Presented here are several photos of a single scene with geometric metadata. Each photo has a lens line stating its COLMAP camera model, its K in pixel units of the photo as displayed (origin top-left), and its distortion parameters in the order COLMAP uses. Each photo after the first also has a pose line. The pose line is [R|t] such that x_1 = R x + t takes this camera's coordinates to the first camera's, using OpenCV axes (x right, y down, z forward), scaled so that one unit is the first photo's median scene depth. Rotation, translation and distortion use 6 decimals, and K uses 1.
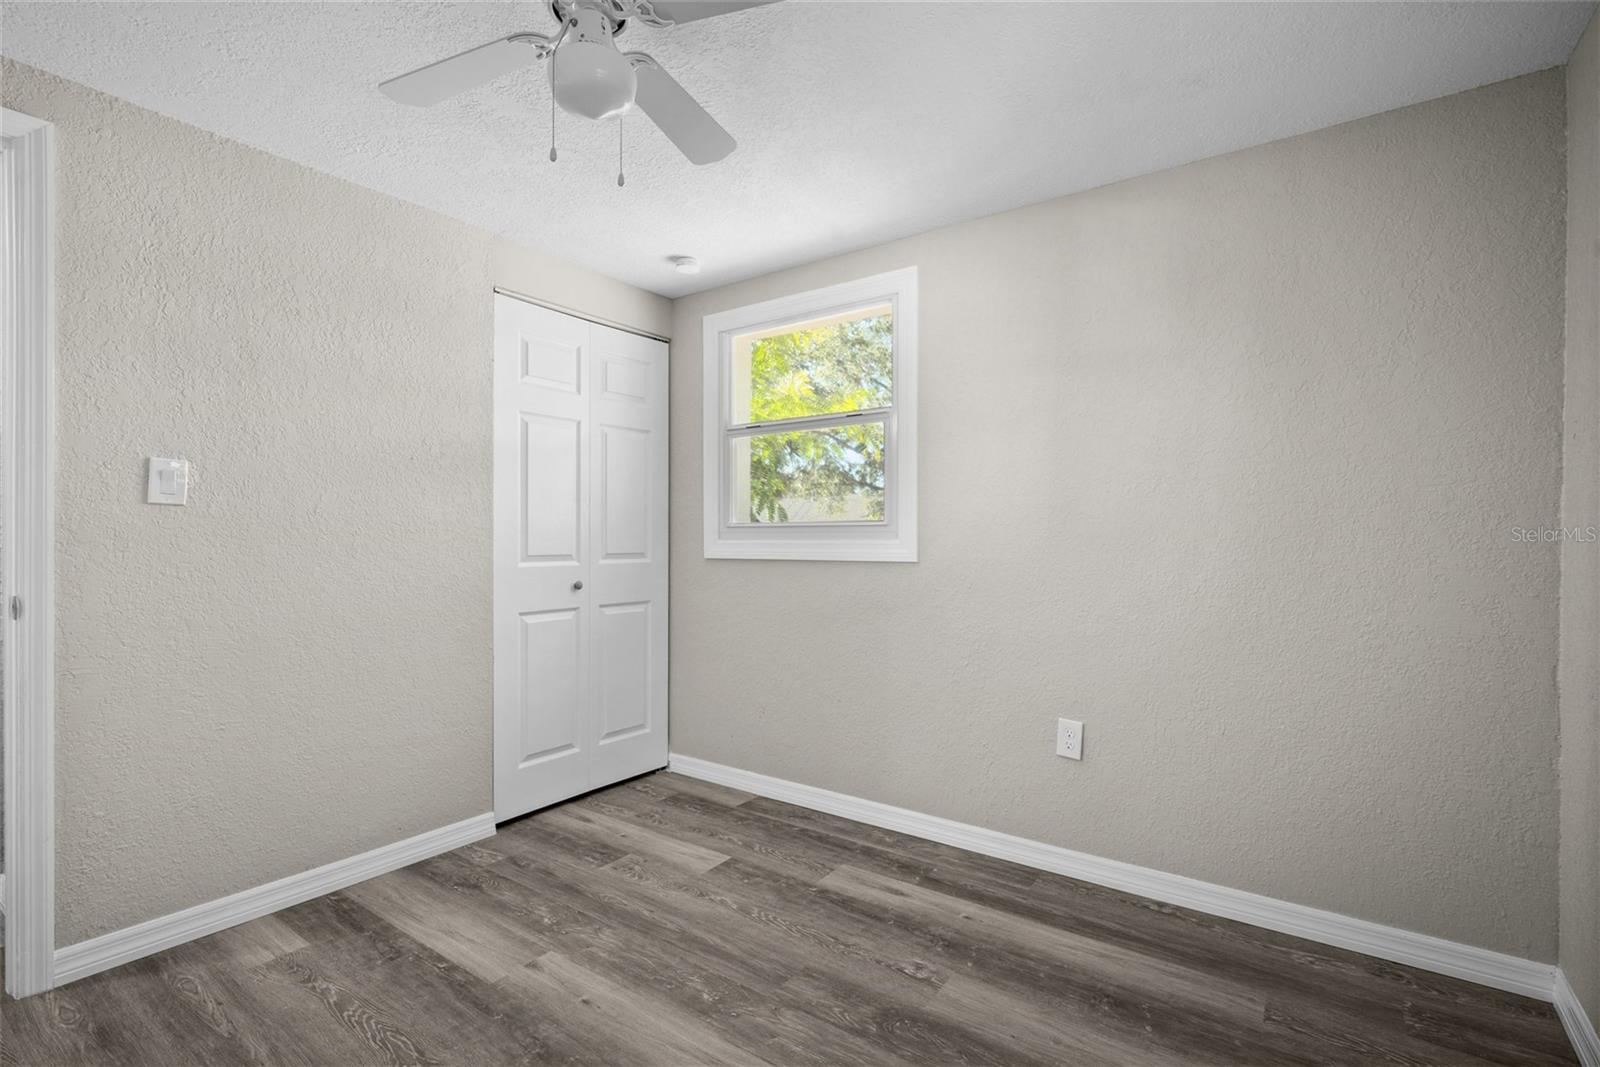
lens RADIAL K [[742.5, 0, 802.9], [0, 742.5, 541.2], [0, 0, 1]] dist [0.001191, -0.000619]
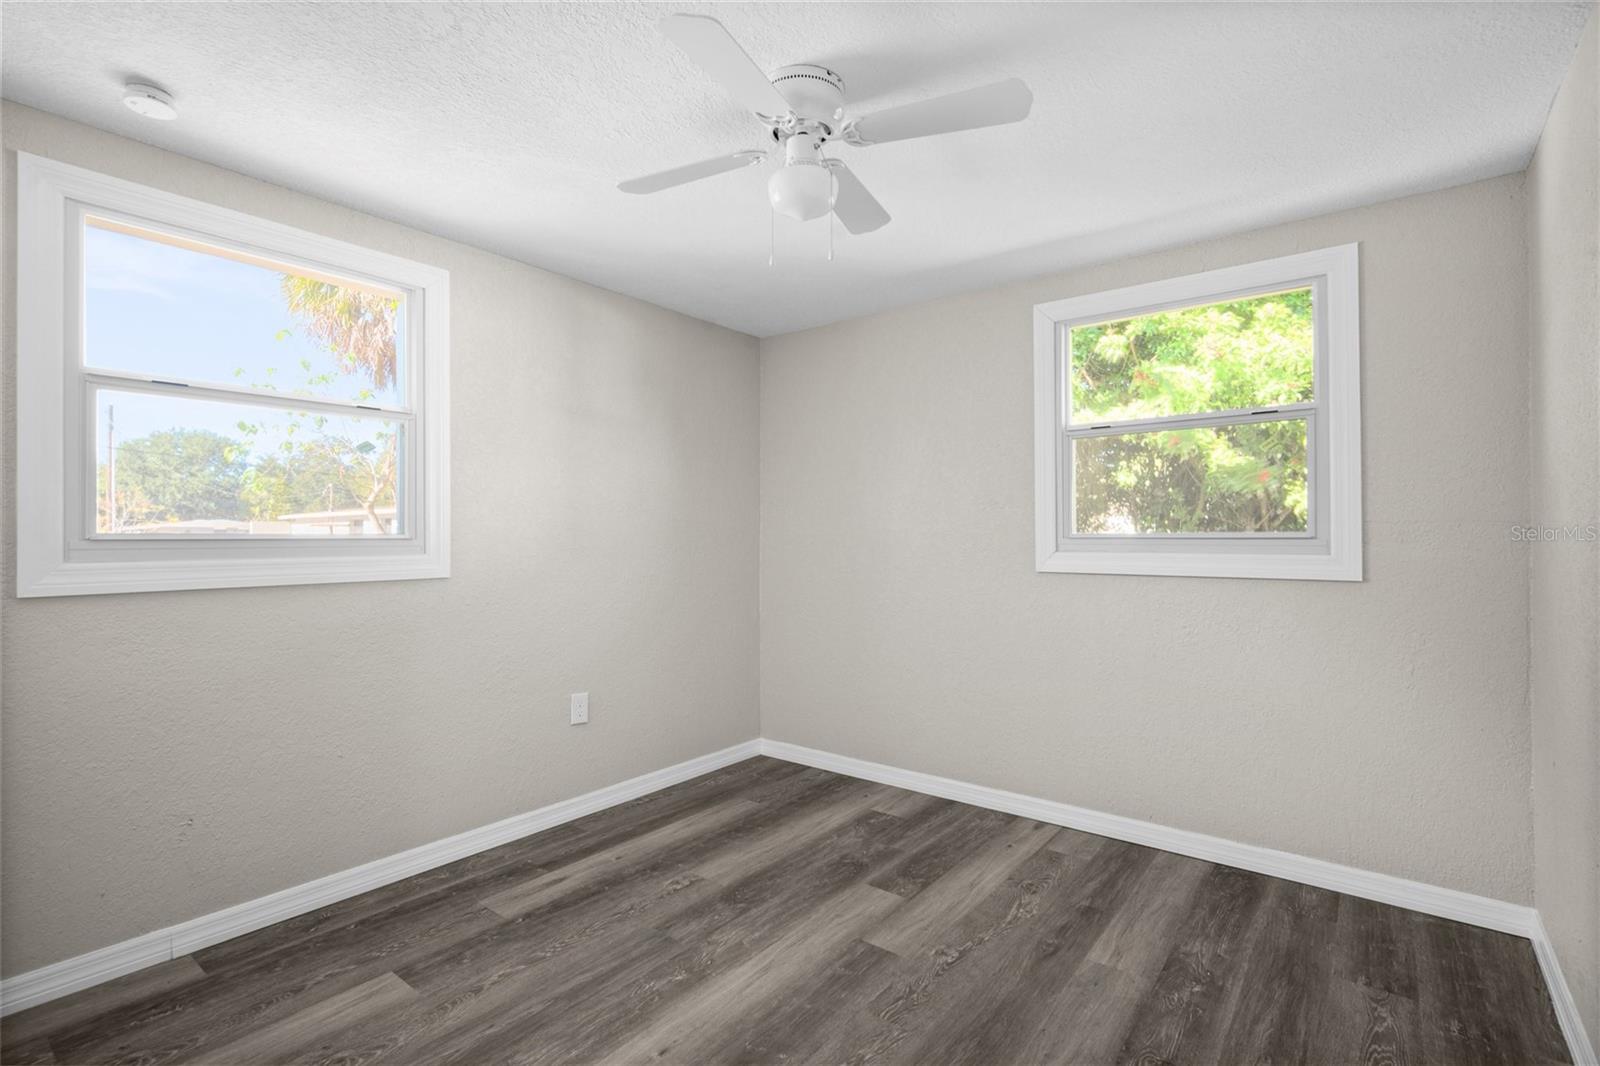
lens RADIAL K [[742.5, 0, 807.3], [0, 742.5, 528.6], [0, 0, 1]] dist [0.001191, -0.000619]
pose [[0.036900, 0.008923, 0.999279, -0.922665], [0.002687, 0.999956, -0.009028, -0.029670], [-0.999315, 0.003018, 0.036875, 0.579008]]
